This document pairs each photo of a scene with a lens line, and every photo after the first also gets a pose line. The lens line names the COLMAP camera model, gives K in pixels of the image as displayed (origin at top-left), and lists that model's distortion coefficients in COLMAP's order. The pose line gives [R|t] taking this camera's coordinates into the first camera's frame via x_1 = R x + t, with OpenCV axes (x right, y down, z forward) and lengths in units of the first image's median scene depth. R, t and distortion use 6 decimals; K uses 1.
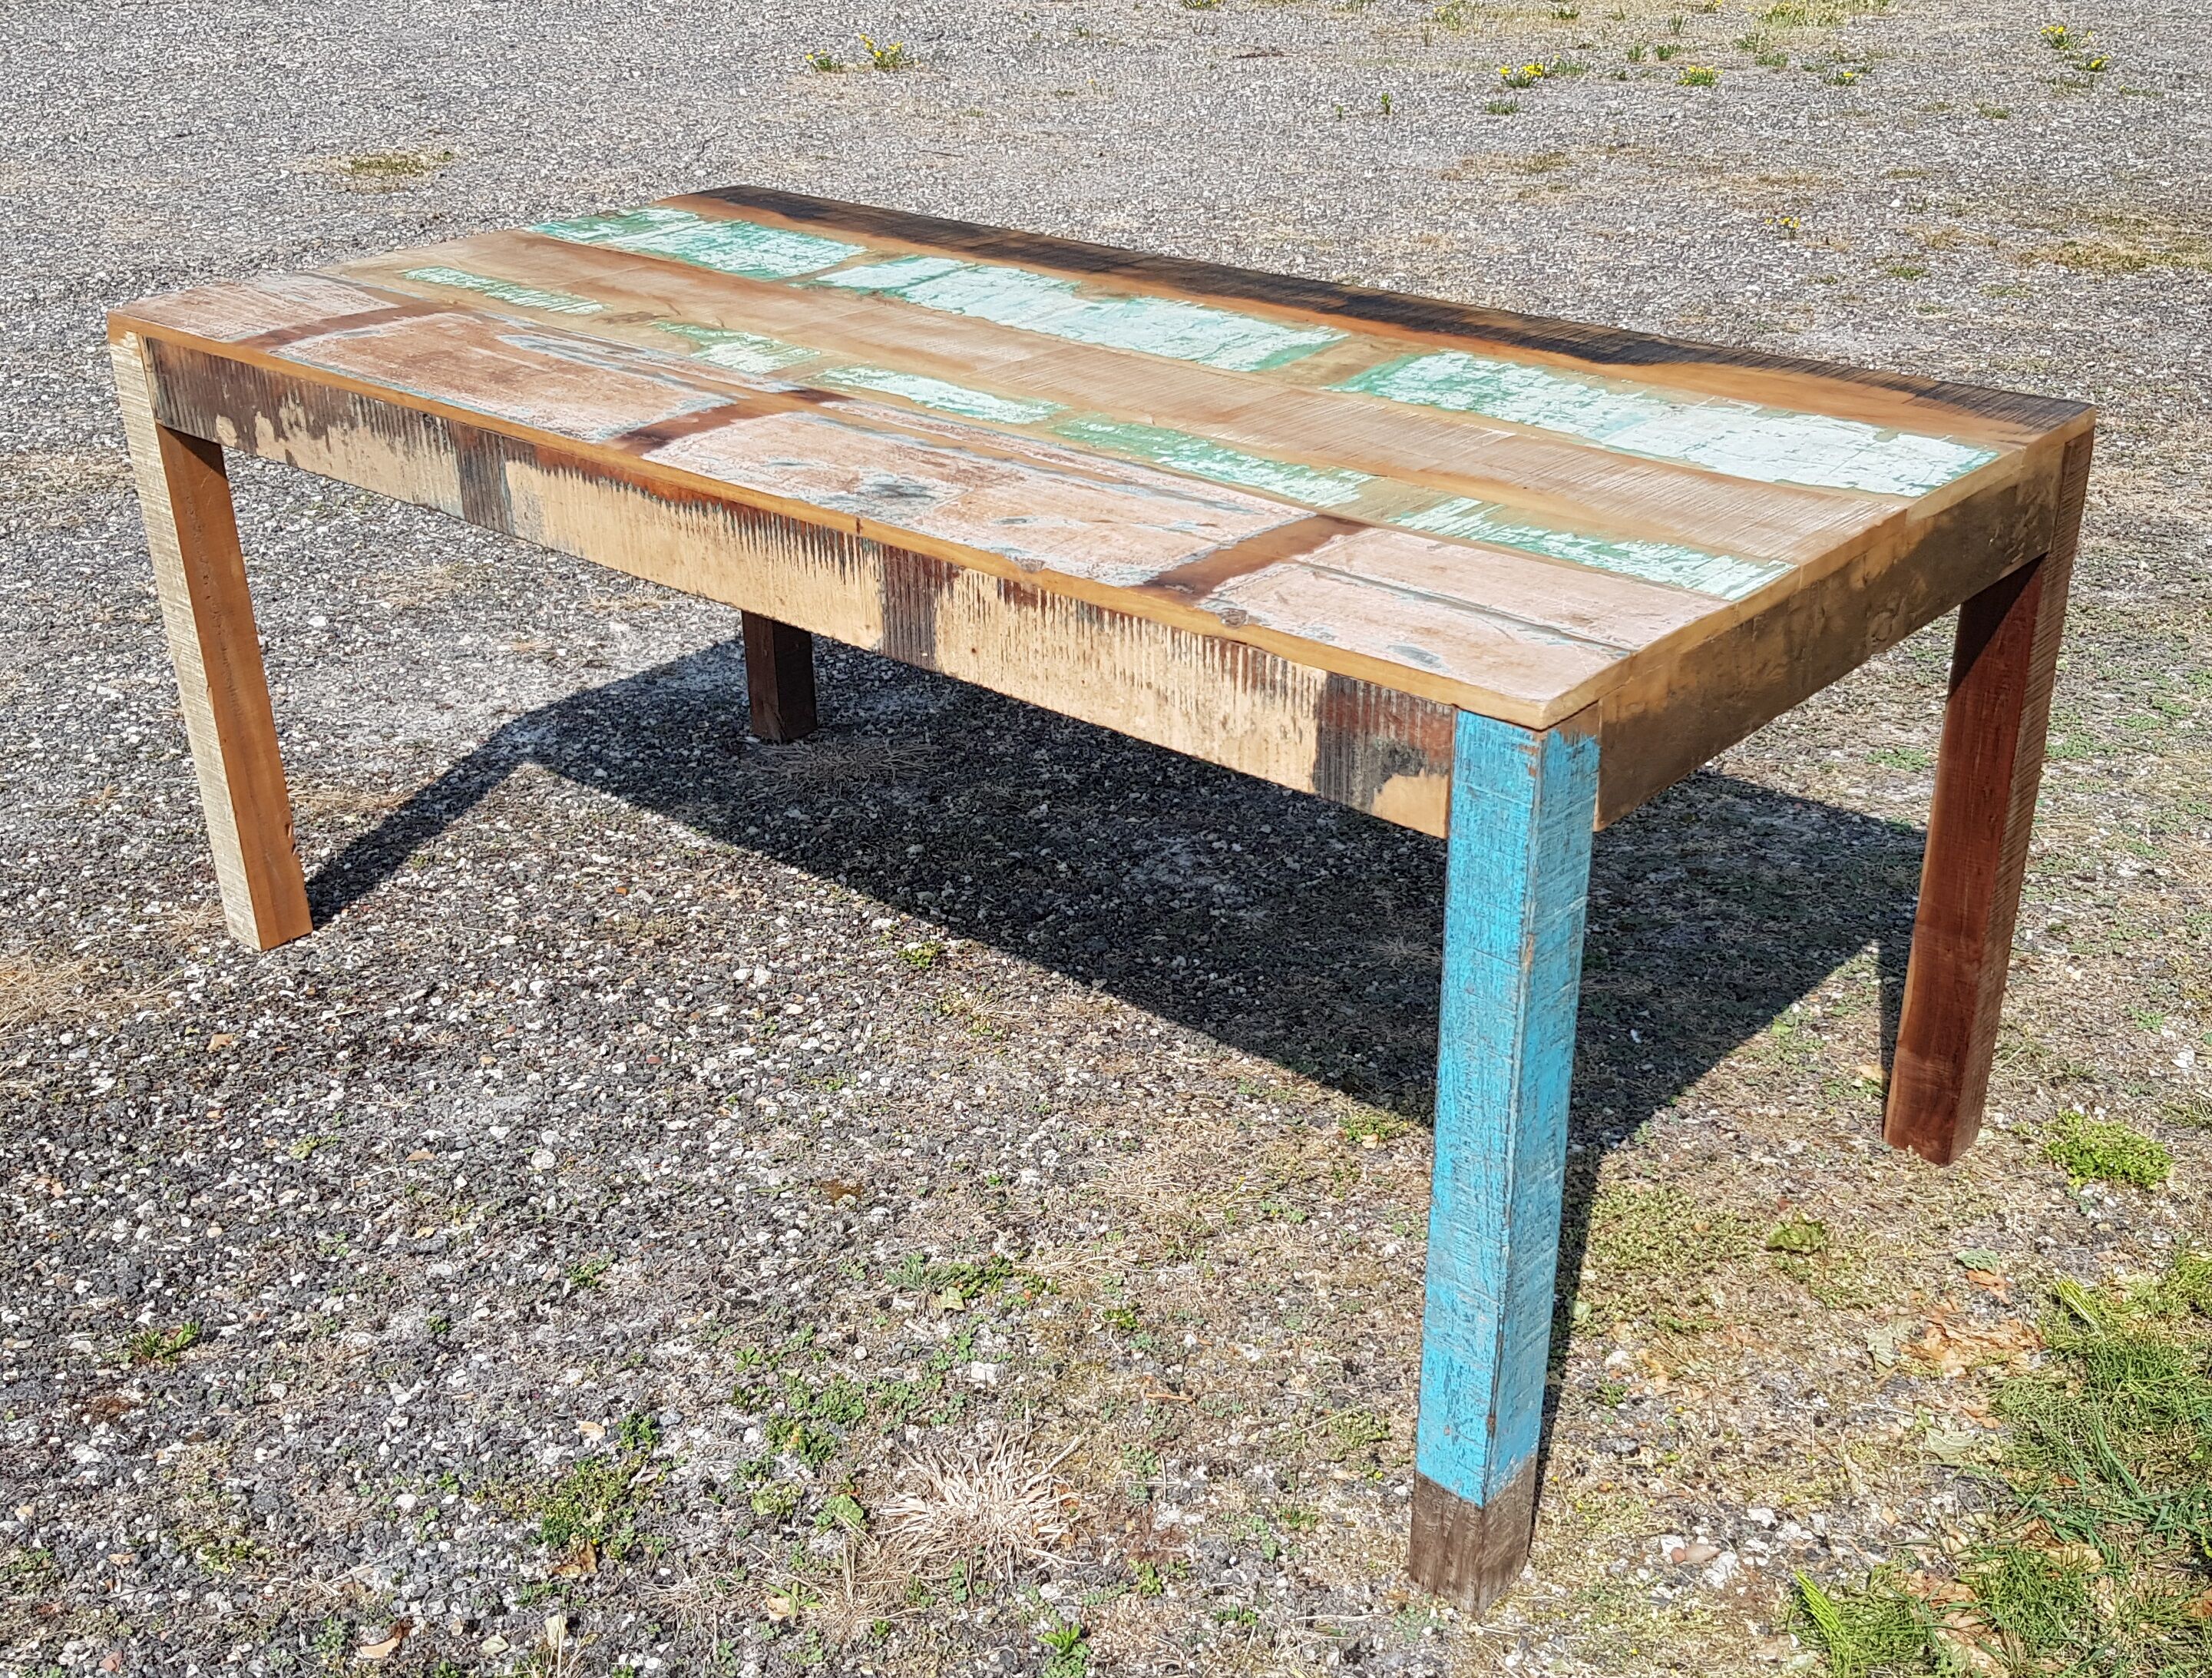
lens RADIAL K [[2437.1, 0, 1155.7], [0, 2437.1, 837.7], [0, 0, 1]] dist [0.061893, -0.009553]
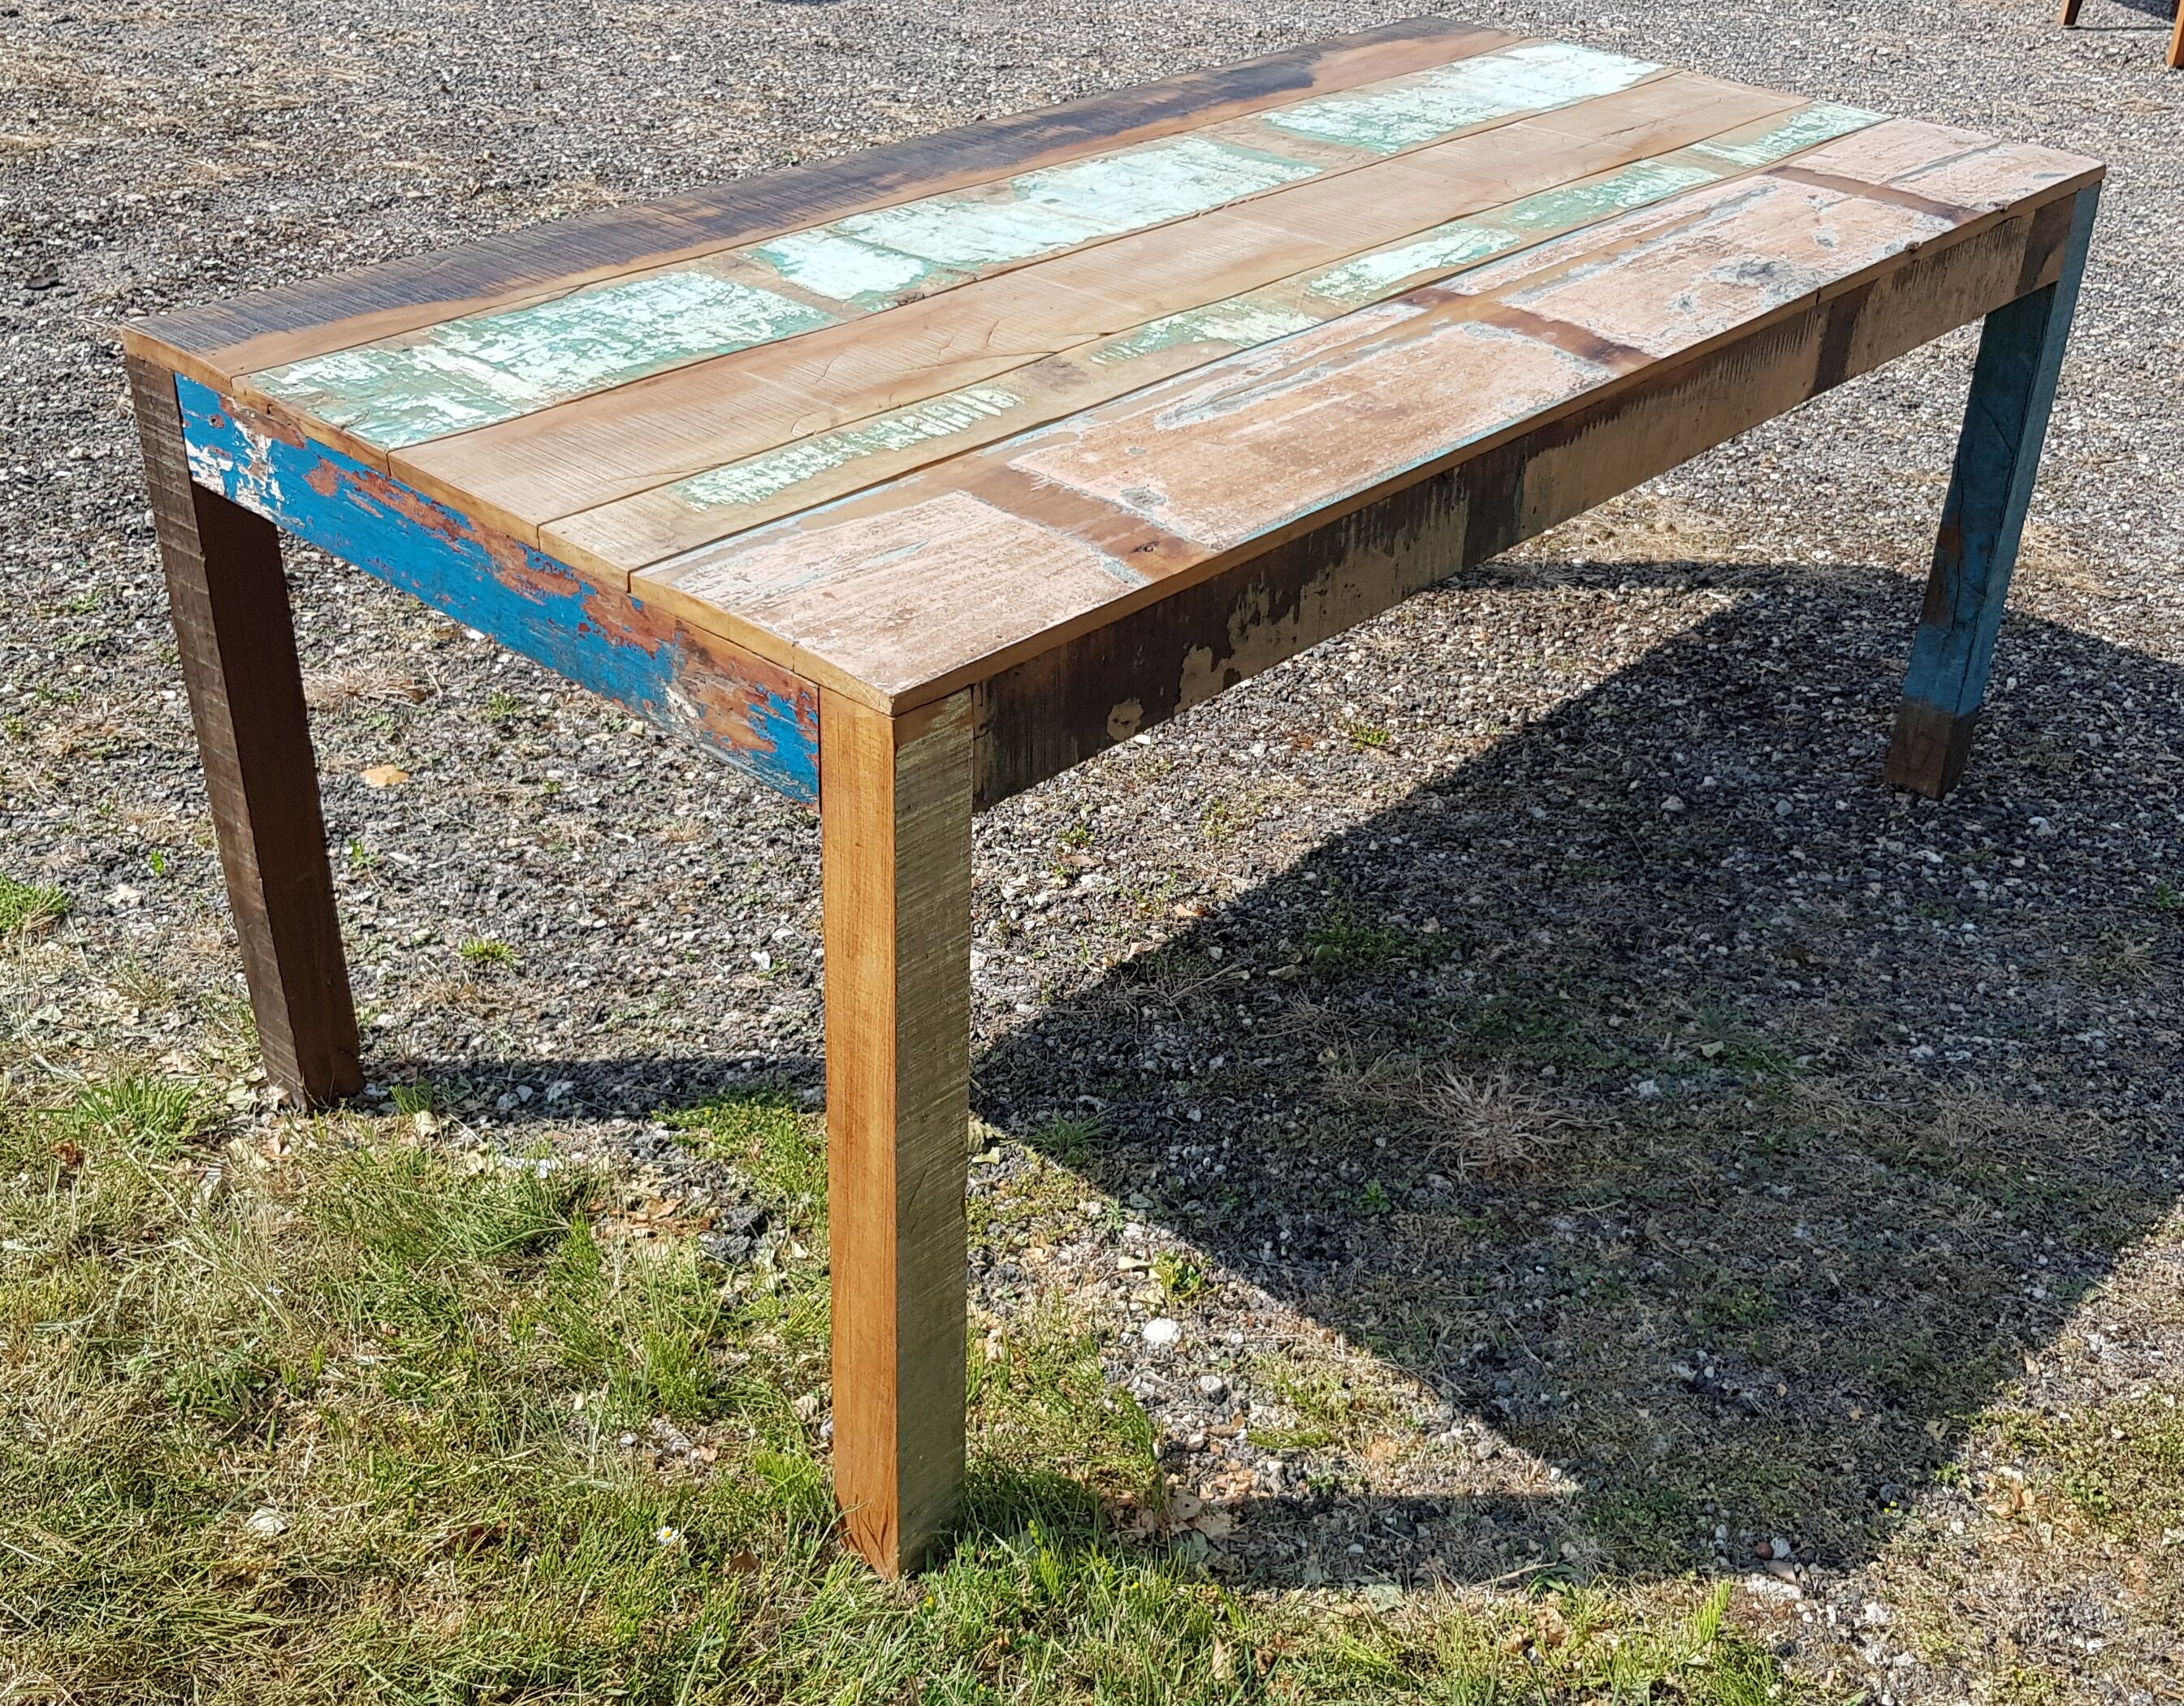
lens RADIAL K [[2445.0, 0, 1156.0], [0, 2445.0, 879.7], [0, 0, 1]] dist [0.117147, -0.206317]
pose [[0.020284, -0.509233, 0.860390, -1.207352], [0.389531, 0.796589, 0.462288, -0.540769], [-0.920790, 0.325772, 0.214520, 1.074053]]
